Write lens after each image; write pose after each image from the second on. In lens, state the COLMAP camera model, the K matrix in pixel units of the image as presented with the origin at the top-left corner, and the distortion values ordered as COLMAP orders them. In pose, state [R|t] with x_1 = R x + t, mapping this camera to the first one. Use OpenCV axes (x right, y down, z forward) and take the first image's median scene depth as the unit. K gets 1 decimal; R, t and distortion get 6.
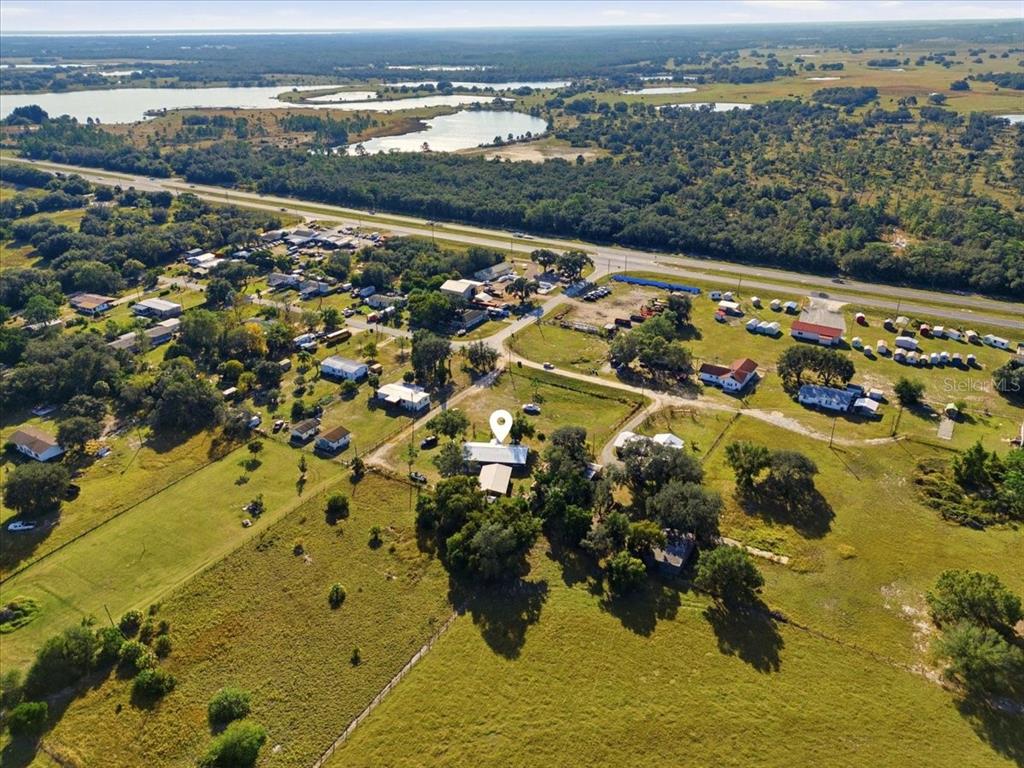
lens RADIAL K [[743.2, 0, 517.3], [0, 743.2, 383.8], [0, 0, 1]] dist [0.007687, 0.001176]
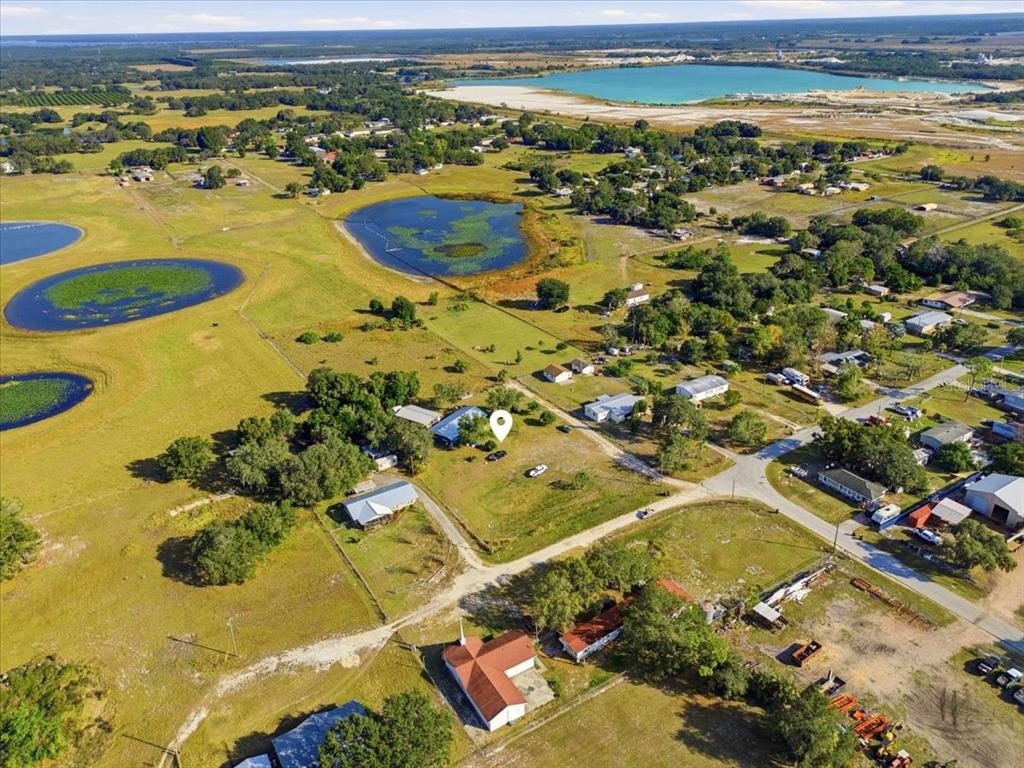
lens RADIAL K [[743.2, 0, 517.3], [0, 743.2, 383.8], [0, 0, 1]] dist [0.007687, 0.001176]
pose [[-0.430751, 0.412878, -0.802487, 0.671657], [-0.365018, 0.733524, 0.573327, -0.521711], [0.825358, 0.539884, -0.165258, 1.058586]]
